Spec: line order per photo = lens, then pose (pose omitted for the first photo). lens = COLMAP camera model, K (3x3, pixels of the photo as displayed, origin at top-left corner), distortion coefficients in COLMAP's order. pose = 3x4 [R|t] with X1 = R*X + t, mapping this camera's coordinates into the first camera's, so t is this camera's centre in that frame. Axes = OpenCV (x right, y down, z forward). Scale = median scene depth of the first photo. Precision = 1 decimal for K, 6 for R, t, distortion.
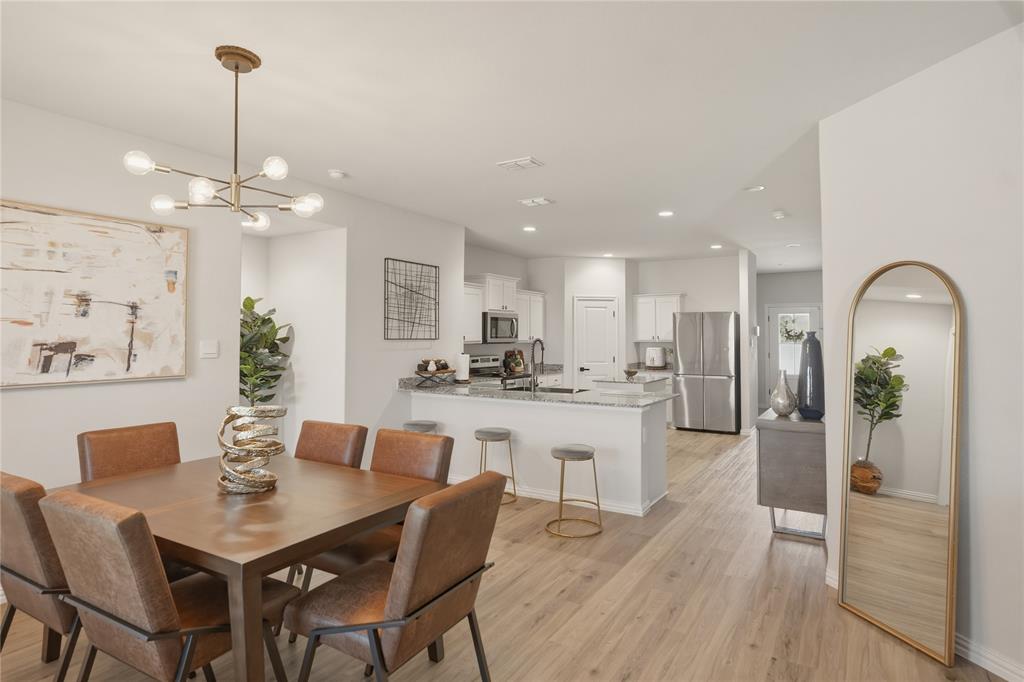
lens RADIAL K [[563.5, 0, 518.6], [0, 563.5, 328.0], [0, 0, 1]] dist [-0.005259, 0.003307]
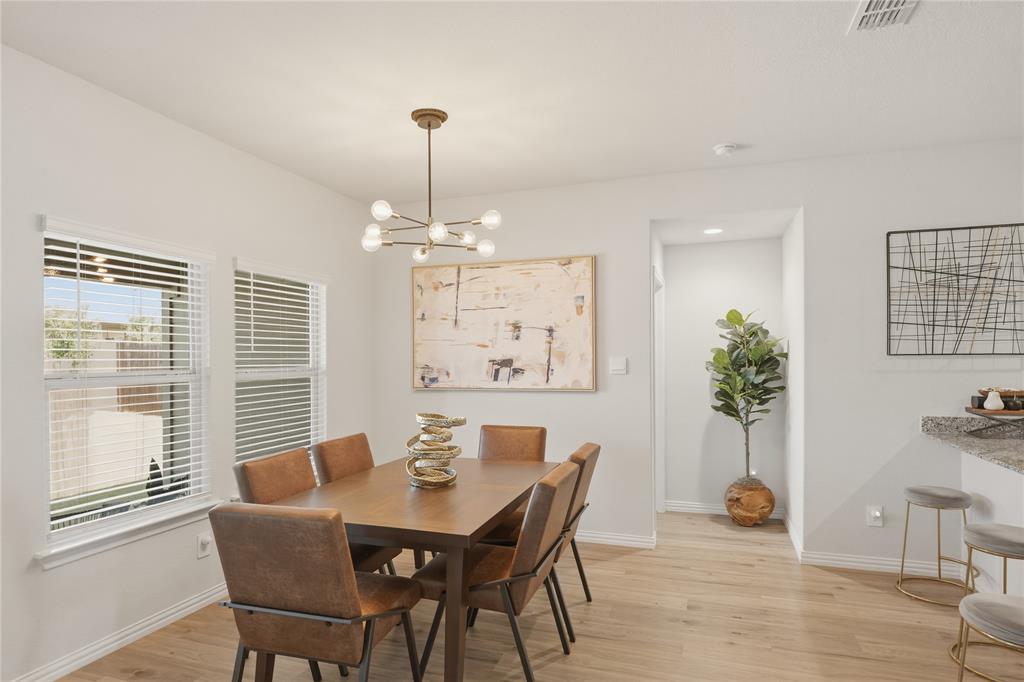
lens RADIAL K [[590.9, 0, 496.1], [0, 590.9, 357.6], [0, 0, 1]] dist [0.000509, 0.000650]
pose [[0.212502, -0.001774, -0.977159, 0.323824], [0.023969, 0.999707, 0.003398, 0.008992], [0.976867, -0.024144, 0.212482, 0.370844]]
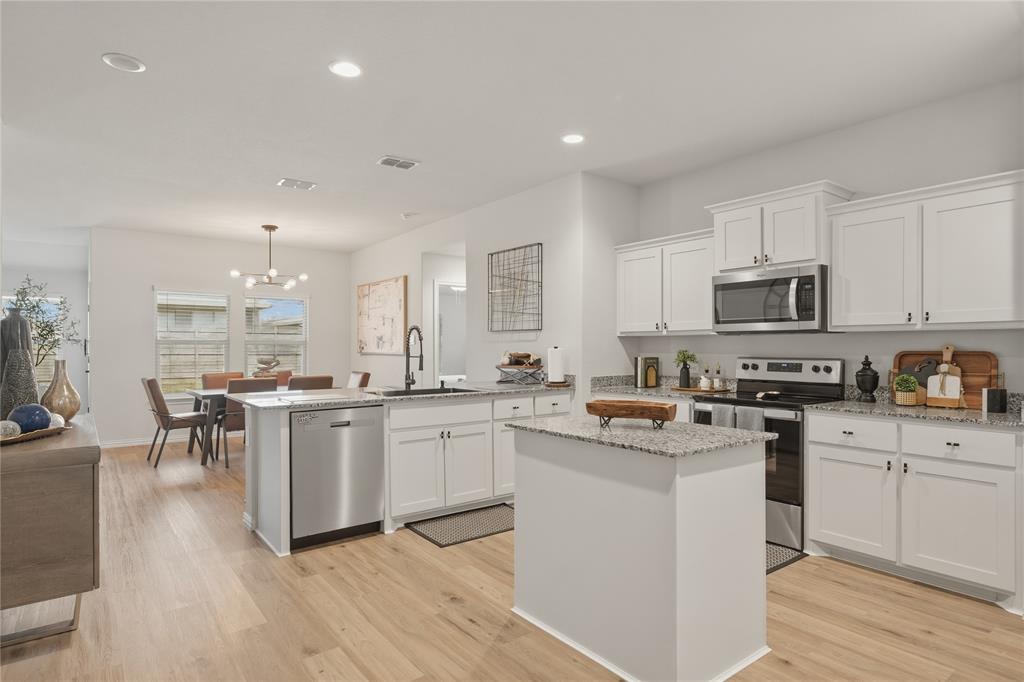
lens RADIAL K [[563.5, 0, 509.2], [0, 563.5, 352.8], [0, 0, 1]] dist [-0.005259, 0.003307]
pose [[-0.367736, 0.010739, -0.929868, 0.685261], [0.017042, 0.999843, 0.004807, 0.052148], [0.929774, -0.014079, -0.367862, 1.325690]]
